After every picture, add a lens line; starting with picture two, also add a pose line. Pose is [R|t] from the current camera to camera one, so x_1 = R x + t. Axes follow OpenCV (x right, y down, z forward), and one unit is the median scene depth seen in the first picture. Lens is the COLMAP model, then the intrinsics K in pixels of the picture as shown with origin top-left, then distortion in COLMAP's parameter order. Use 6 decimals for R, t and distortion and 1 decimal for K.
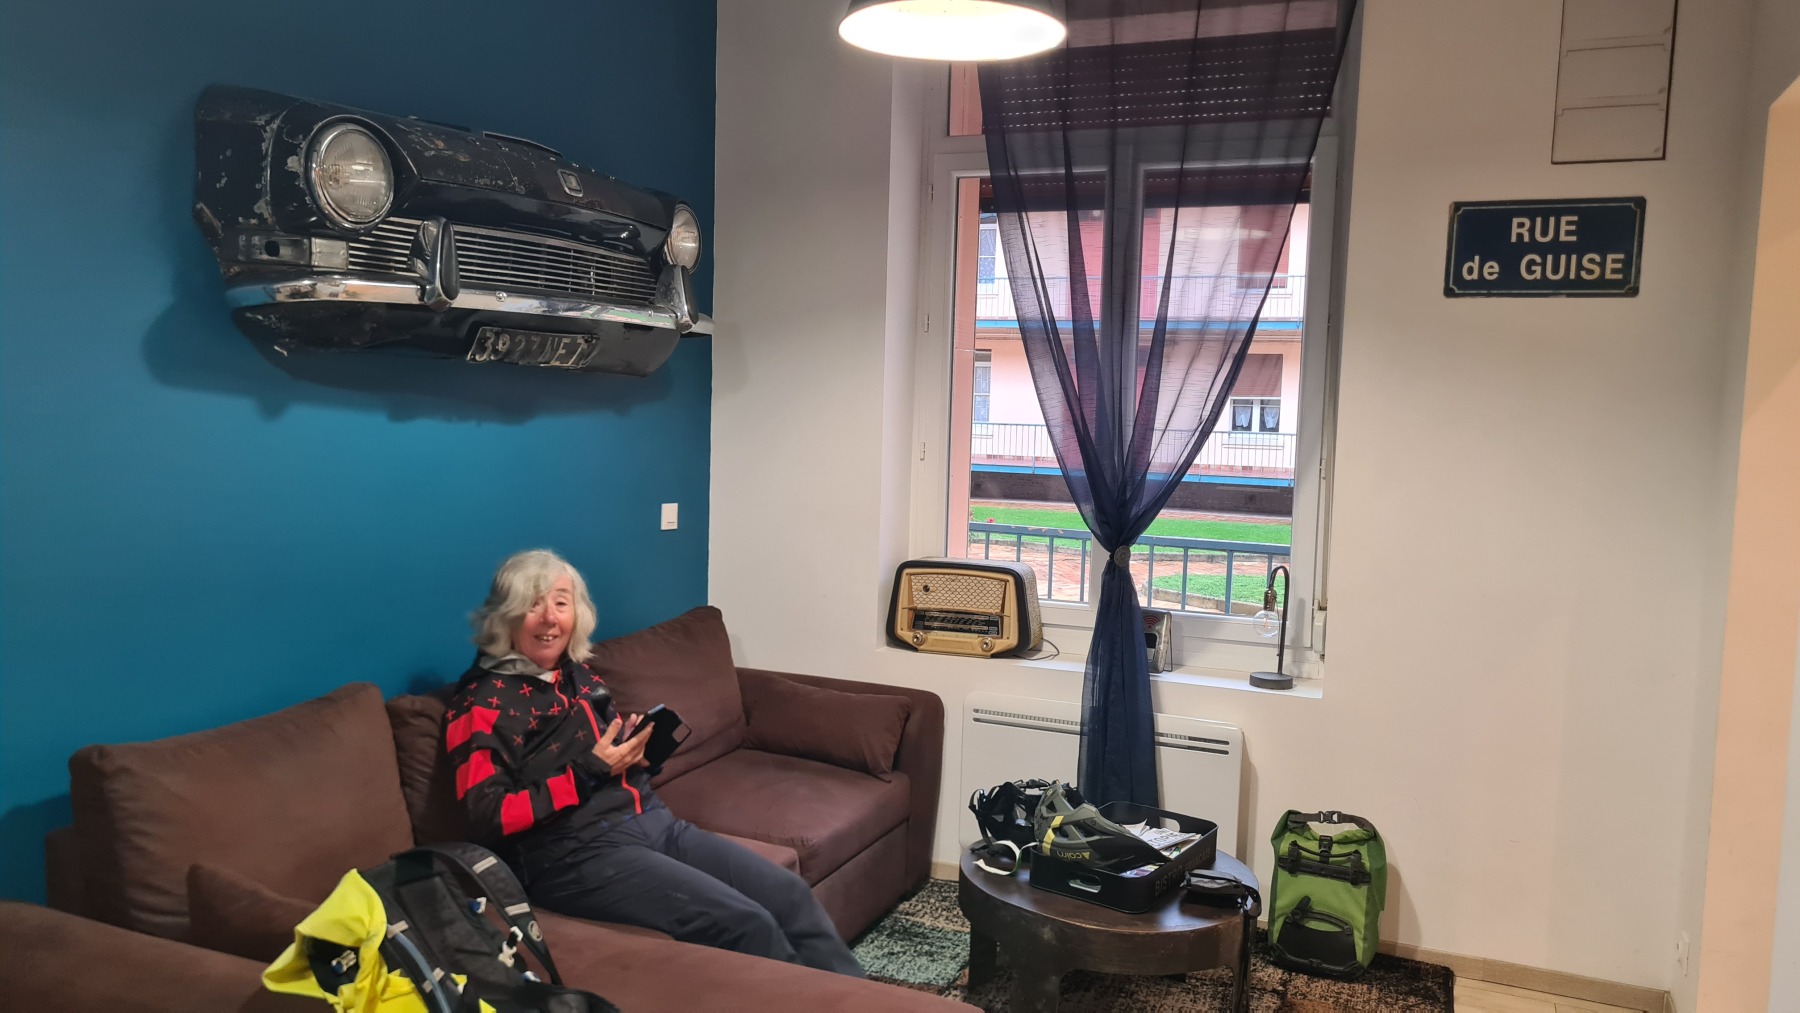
lens RADIAL K [[1368.7, 0, 900.0], [0, 1368.7, 506.5], [0, 0, 1]] dist [0.001173, 0.000154]
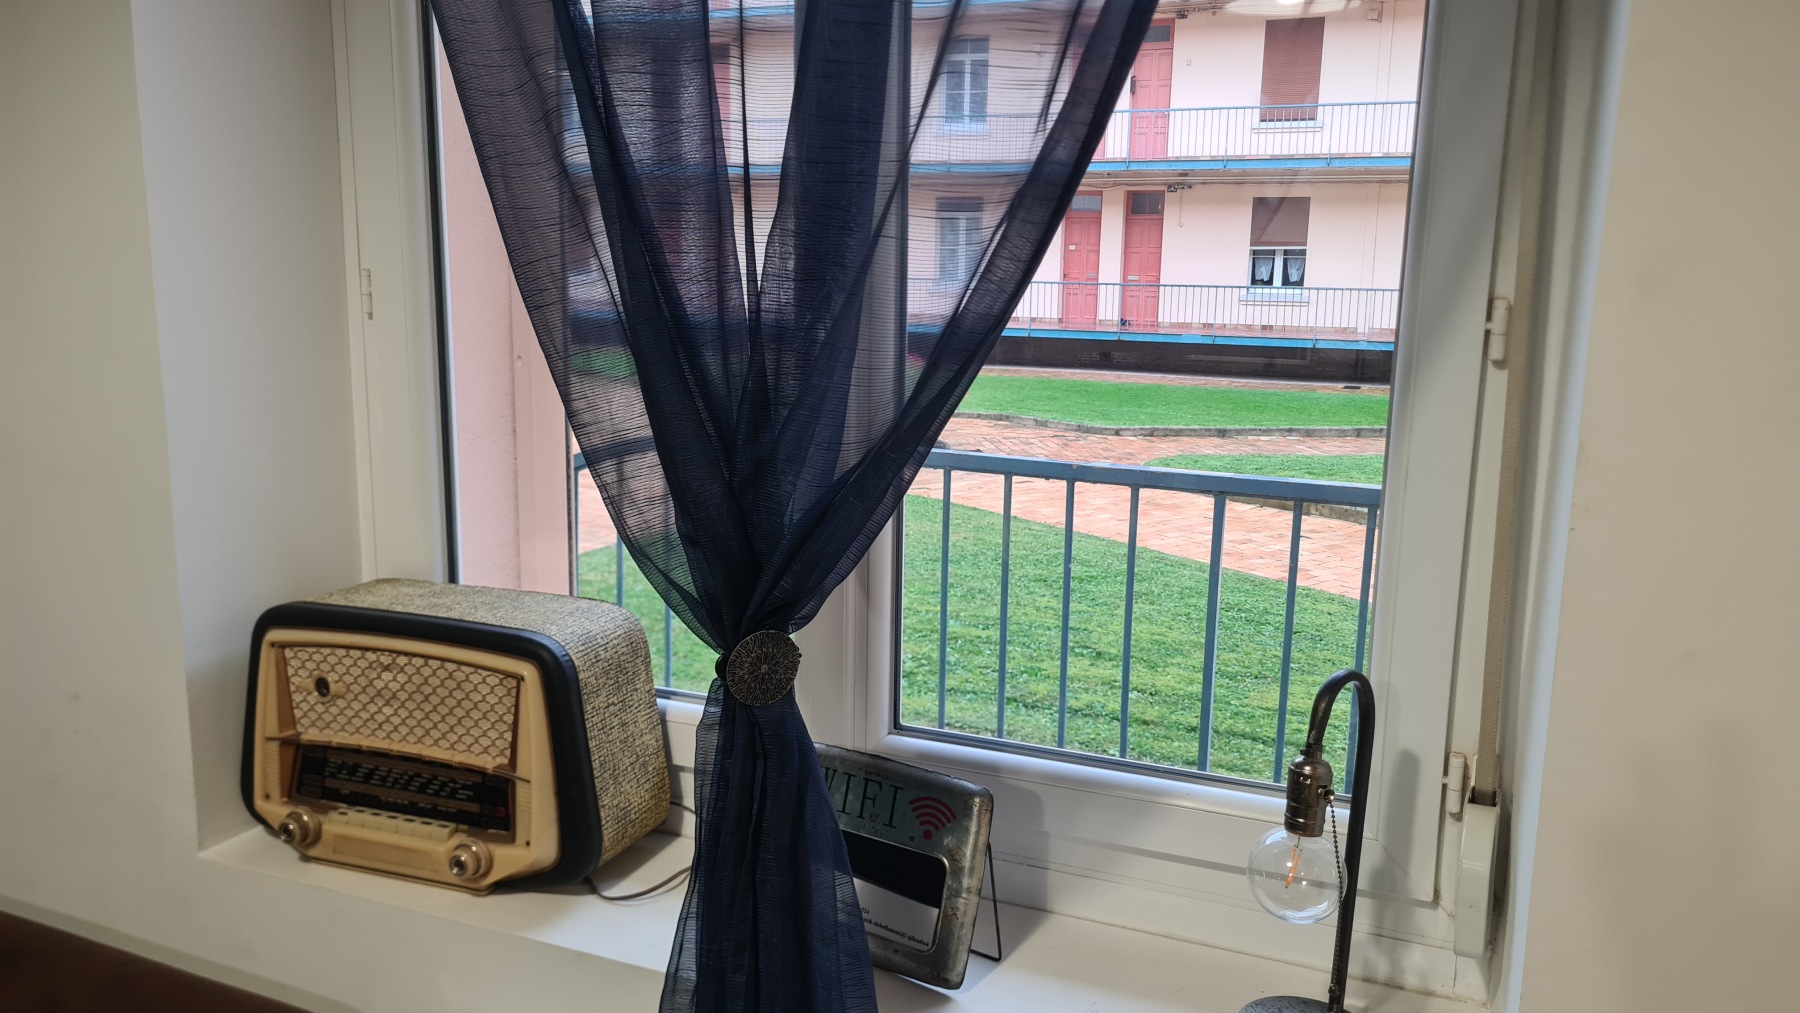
lens RADIAL K [[1385.6, 0, 900.0], [0, 1385.6, 506.5], [0, 0, 1]] dist [0.041241, 0.000154]
pose [[0.999907, -0.009346, -0.009911, 0.170806], [0.010267, 0.995193, 0.097393, -0.019323], [0.008953, -0.097485, 0.995197, 0.647833]]
